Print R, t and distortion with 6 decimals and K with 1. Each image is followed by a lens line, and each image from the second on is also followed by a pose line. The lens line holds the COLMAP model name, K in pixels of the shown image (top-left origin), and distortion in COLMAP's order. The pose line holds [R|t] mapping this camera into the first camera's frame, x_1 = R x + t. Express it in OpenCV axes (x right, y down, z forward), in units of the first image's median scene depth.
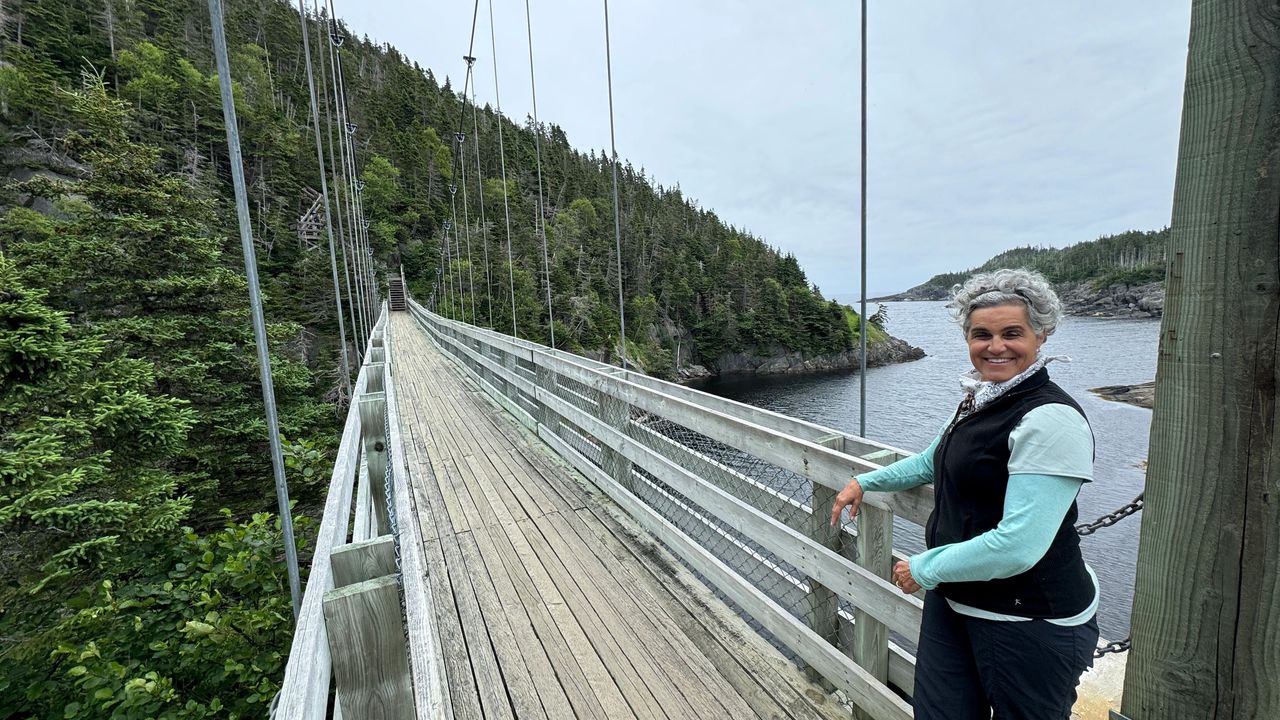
lens RADIAL K [[499.7, 0, 639.7], [0, 499.7, 367.1], [0, 0, 1]] dist [-0.007527, 0.001455]
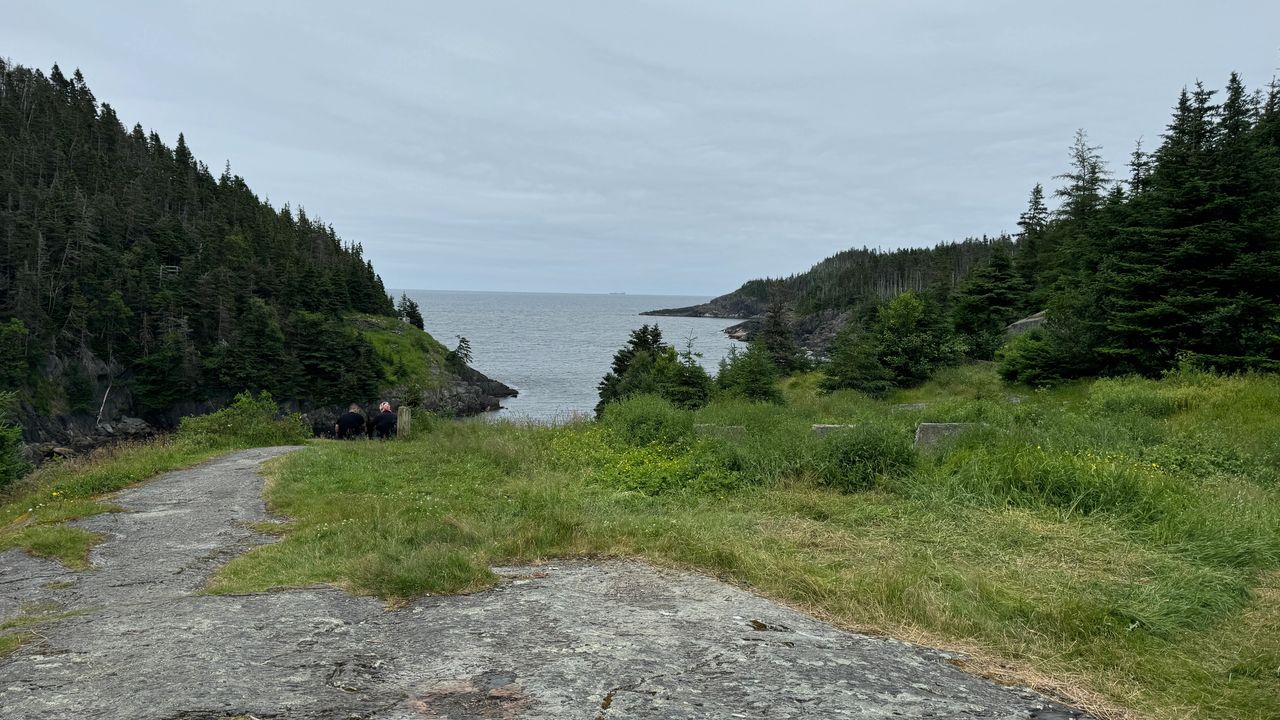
lens RADIAL K [[885.9, 0, 631.9], [0, 885.9, 368.2], [0, 0, 1]] dist [-0.002880, -0.003678]
pose [[0.935693, 0.033807, 0.351193, 0.456945], [-0.016012, 0.998442, -0.053452, -0.025515], [-0.352453, 0.044392, 0.934776, -0.538191]]
